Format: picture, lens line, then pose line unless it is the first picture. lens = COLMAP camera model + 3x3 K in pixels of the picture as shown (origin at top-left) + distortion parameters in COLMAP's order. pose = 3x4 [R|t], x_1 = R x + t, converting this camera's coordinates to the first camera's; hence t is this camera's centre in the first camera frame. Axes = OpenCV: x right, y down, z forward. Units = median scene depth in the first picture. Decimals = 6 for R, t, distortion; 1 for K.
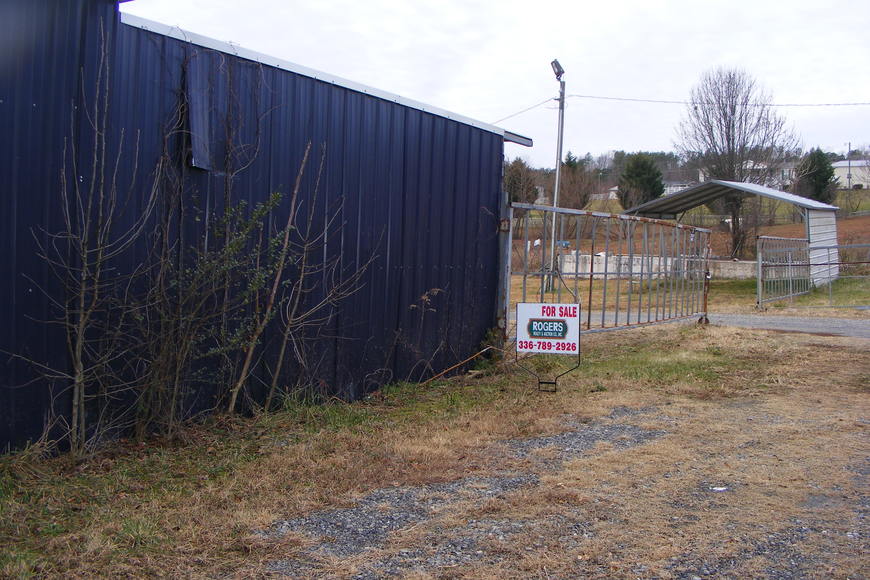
lens RADIAL K [[1010.1, 0, 435.0], [0, 1010.1, 290.0], [0, 0, 1]] dist [-0.160472, 0.060325]
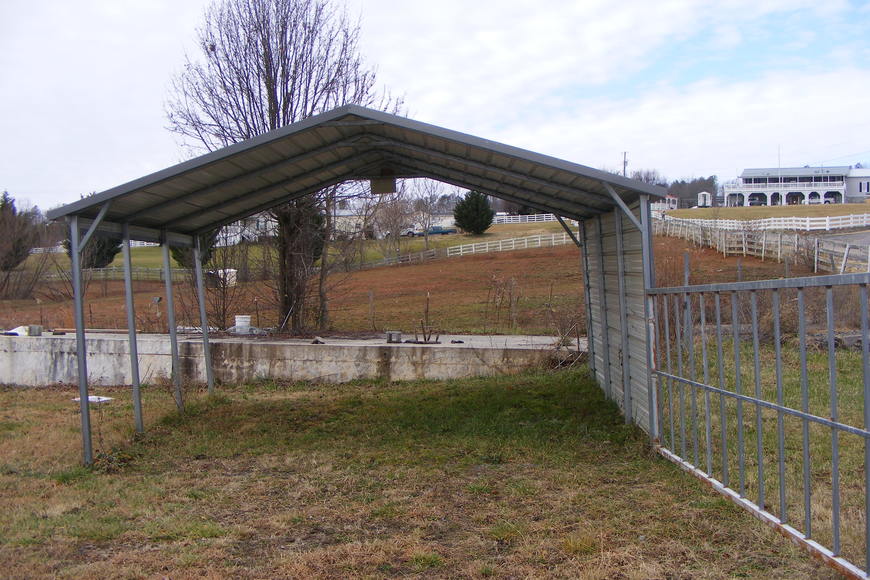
lens RADIAL K [[1010.1, 0, 435.0], [0, 1010.1, 290.0], [0, 0, 1]] dist [-0.160472, 0.060325]
pose [[0.860902, 0.004925, 0.508748, 0.105201], [0.027428, 0.998050, -0.056074, -0.024683], [-0.508032, 0.062228, 0.859088, 0.540770]]
